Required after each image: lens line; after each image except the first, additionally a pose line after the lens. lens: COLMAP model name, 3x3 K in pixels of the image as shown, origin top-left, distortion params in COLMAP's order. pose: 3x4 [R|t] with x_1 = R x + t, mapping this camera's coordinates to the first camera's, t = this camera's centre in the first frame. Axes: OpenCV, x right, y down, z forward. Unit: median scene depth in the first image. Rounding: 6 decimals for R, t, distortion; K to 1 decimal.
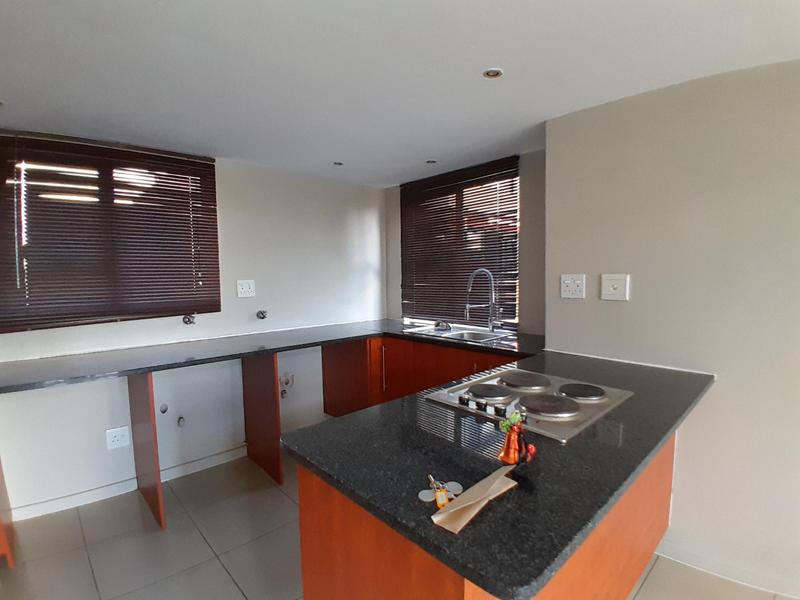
lens RADIAL K [[400.7, 0, 405.2], [0, 400.7, 301.6], [0, 0, 1]] dist [0.001597, -0.041489]
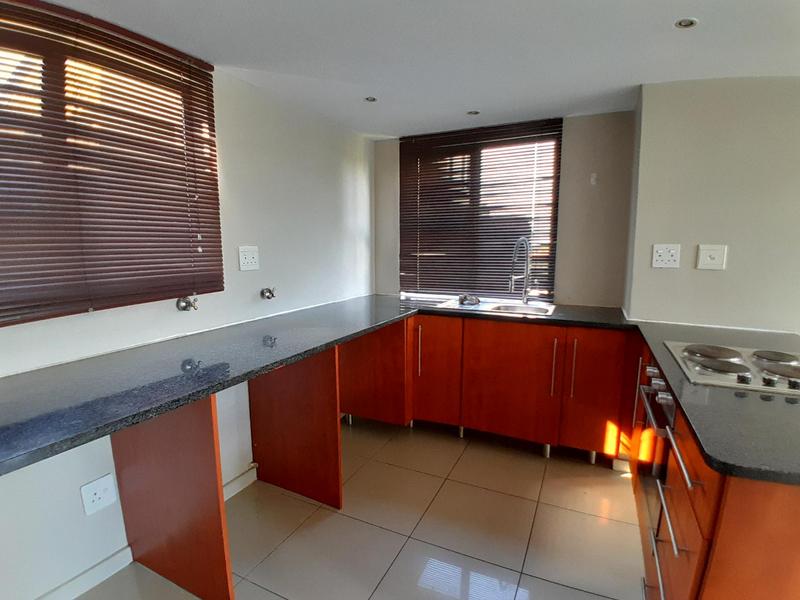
lens RADIAL K [[400.7, 0, 405.2], [0, 400.7, 301.6], [0, 0, 1]] dist [0.001597, -0.041489]
pose [[0.932023, -0.036270, 0.360579, -0.415552], [0.011231, 0.997392, 0.071297, -0.002340], [-0.362224, -0.062400, 0.930000, 0.223293]]
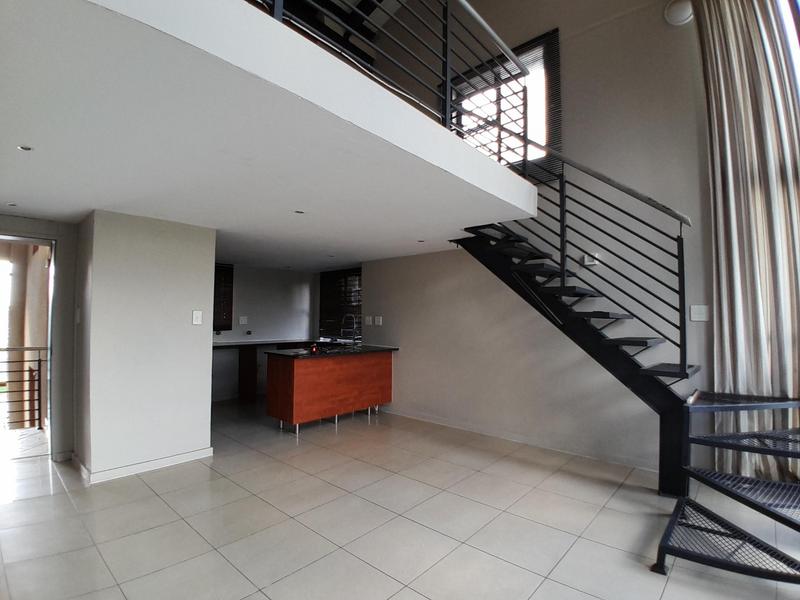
lens RADIAL K [[400.7, 0, 405.2], [0, 400.7, 301.6], [0, 0, 1]] dist [0.001597, -0.041489]
pose [[0.994923, 0.025307, 0.097401, 0.291502], [-0.014206, 0.993491, -0.113018, 0.106058], [-0.099628, 0.111061, 0.988807, -1.357034]]
